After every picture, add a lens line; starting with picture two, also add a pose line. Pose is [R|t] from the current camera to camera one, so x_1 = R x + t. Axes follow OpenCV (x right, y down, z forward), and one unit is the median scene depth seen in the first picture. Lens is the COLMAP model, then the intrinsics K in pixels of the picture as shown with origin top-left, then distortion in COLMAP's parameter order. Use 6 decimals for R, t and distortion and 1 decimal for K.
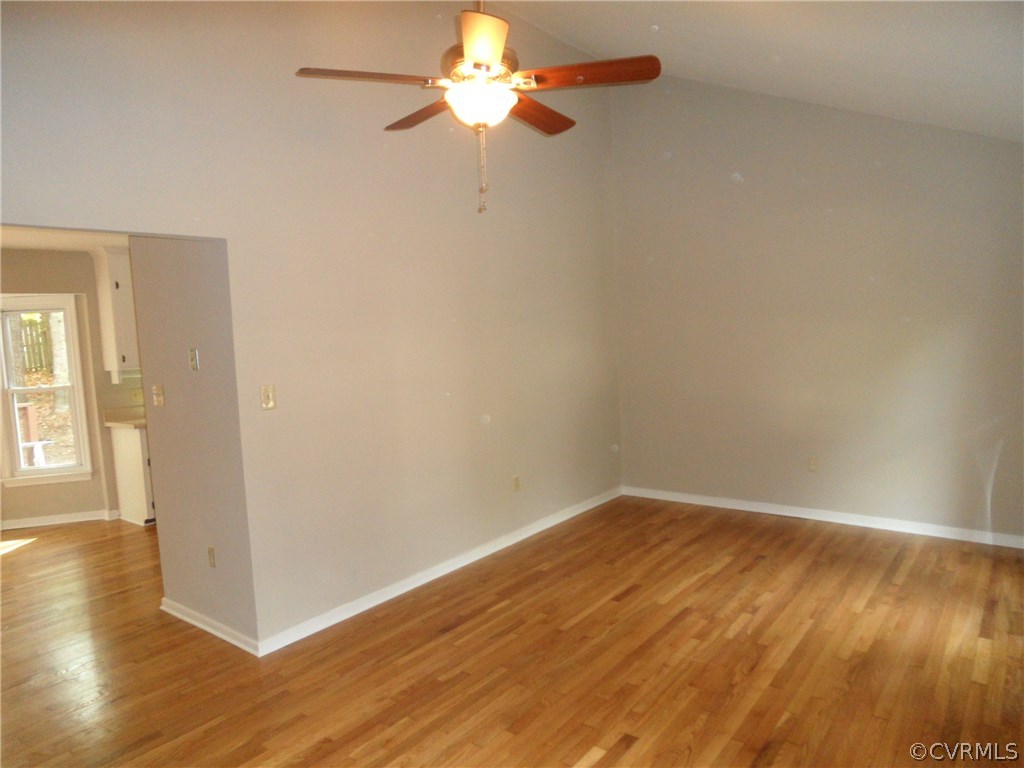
lens RADIAL K [[676.5, 0, 510.6], [0, 676.5, 383.6], [0, 0, 1]] dist [-0.012431, 0.006391]
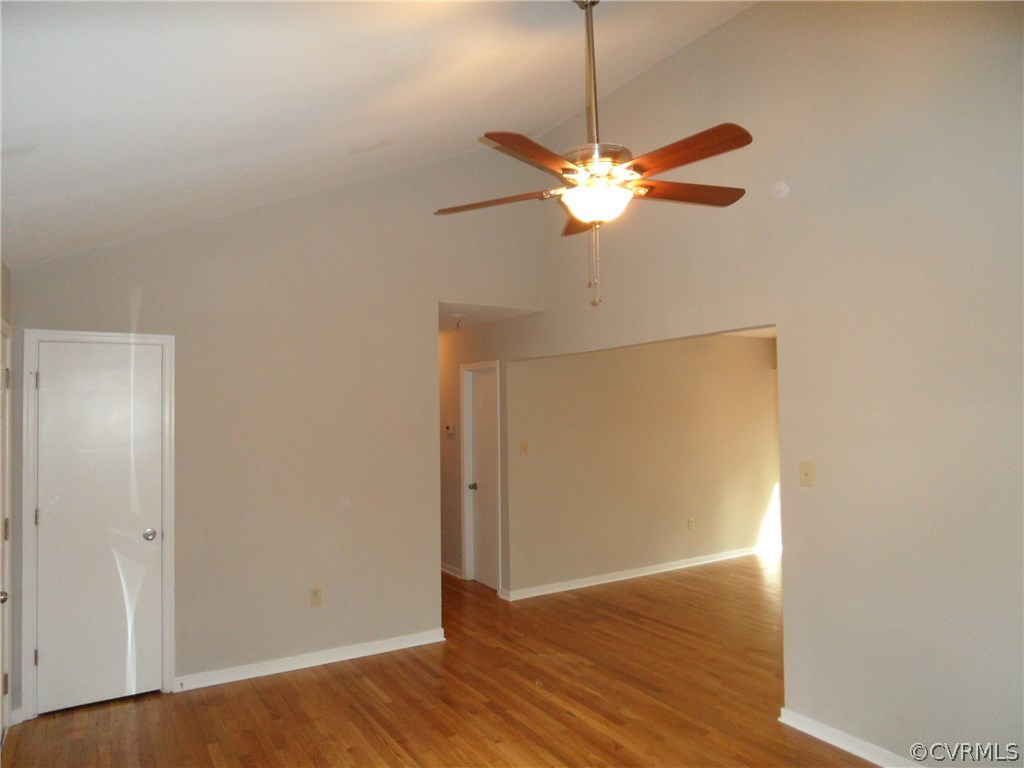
lens RADIAL K [[678.9, 0, 507.5], [0, 678.9, 387.0], [0, 0, 1]] dist [-0.008132, -0.001586]
pose [[-0.346481, 0.014456, -0.937946, 0.675198], [-0.052865, 0.997991, 0.034910, -0.107482], [0.936566, 0.061681, -0.345021, 0.865762]]
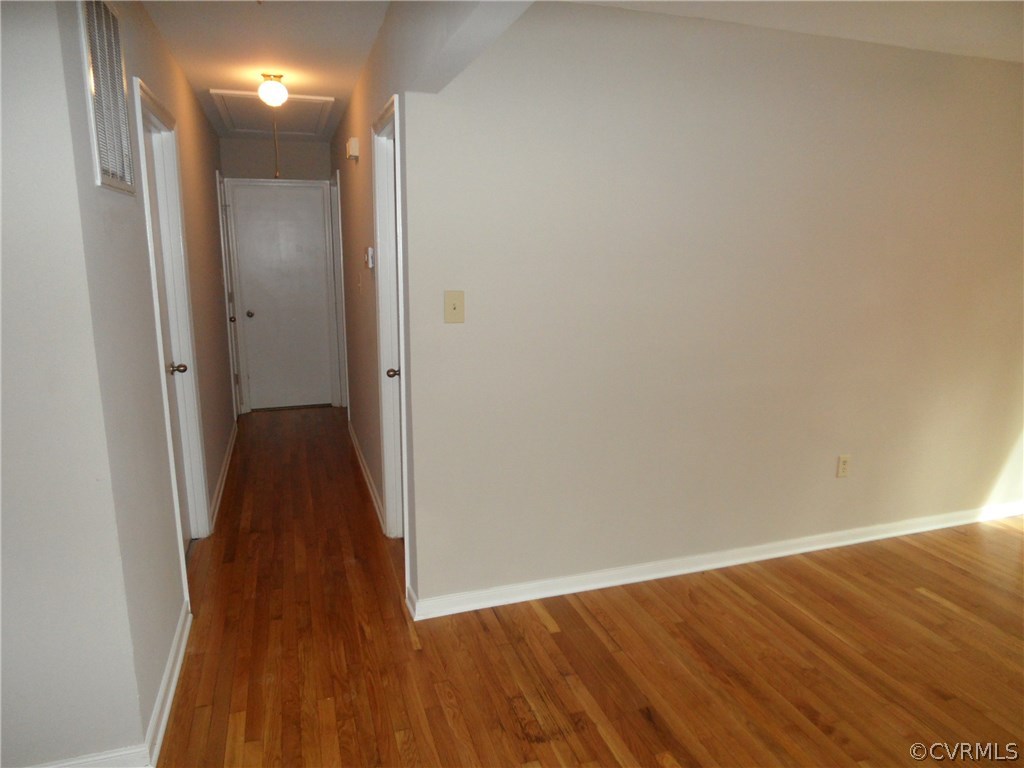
lens RADIAL K [[676.5, 0, 510.6], [0, 676.5, 383.6], [0, 0, 1]] dist [-0.012431, 0.006391]
pose [[-0.547667, 0.211359, -0.809560, -0.303460], [-0.048786, 0.957855, 0.283080, -0.033590], [0.835273, 0.194529, -0.514274, 0.787380]]
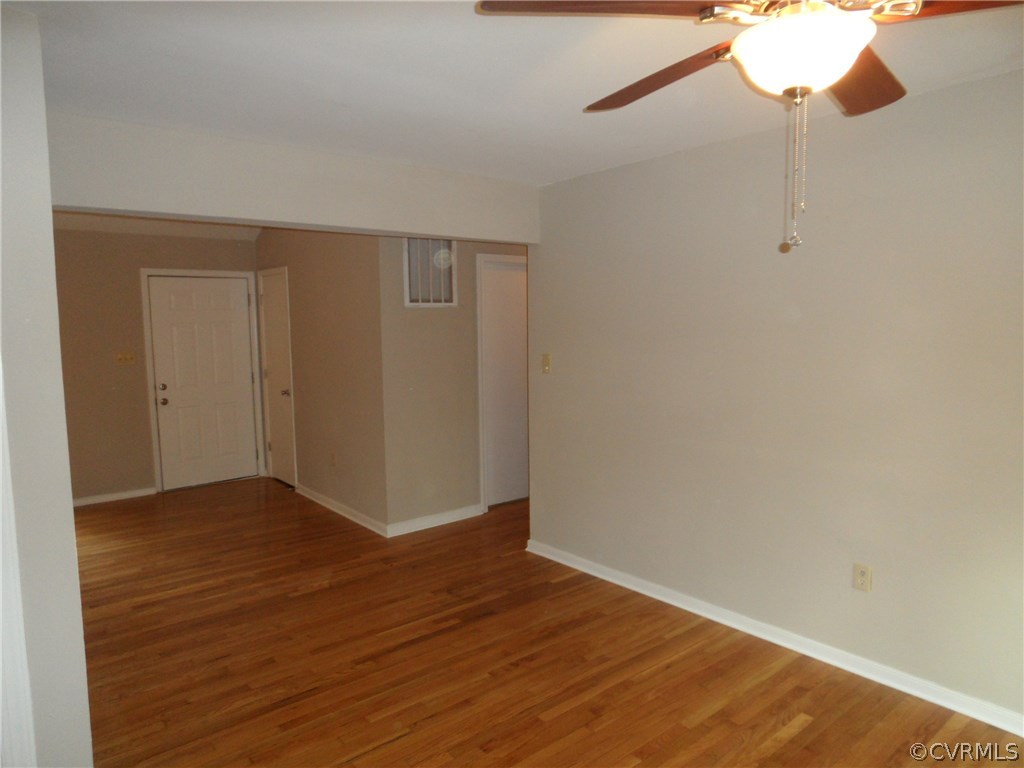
lens RADIAL K [[676.5, 0, 510.6], [0, 676.5, 383.6], [0, 0, 1]] dist [-0.012431, 0.006391]
pose [[-0.976700, 0.041098, 0.210638, -1.060592], [0.077769, 0.982562, 0.168891, -0.078000], [-0.200023, 0.181337, -0.962864, 1.529308]]
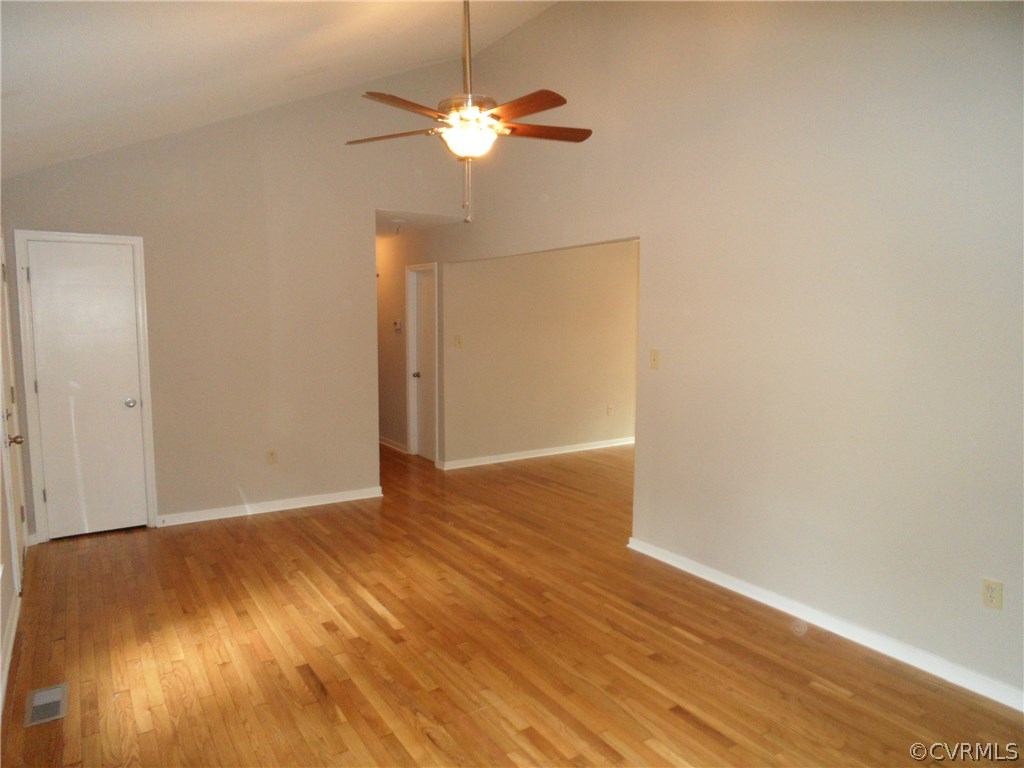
lens RADIAL K [[676.5, 0, 510.6], [0, 676.5, 383.6], [0, 0, 1]] dist [-0.012431, 0.006391]
pose [[-0.317400, 0.139174, -0.938023, 0.852492], [-0.070101, 0.983022, 0.169571, -0.117447], [0.945697, 0.119579, -0.302255, 1.062454]]
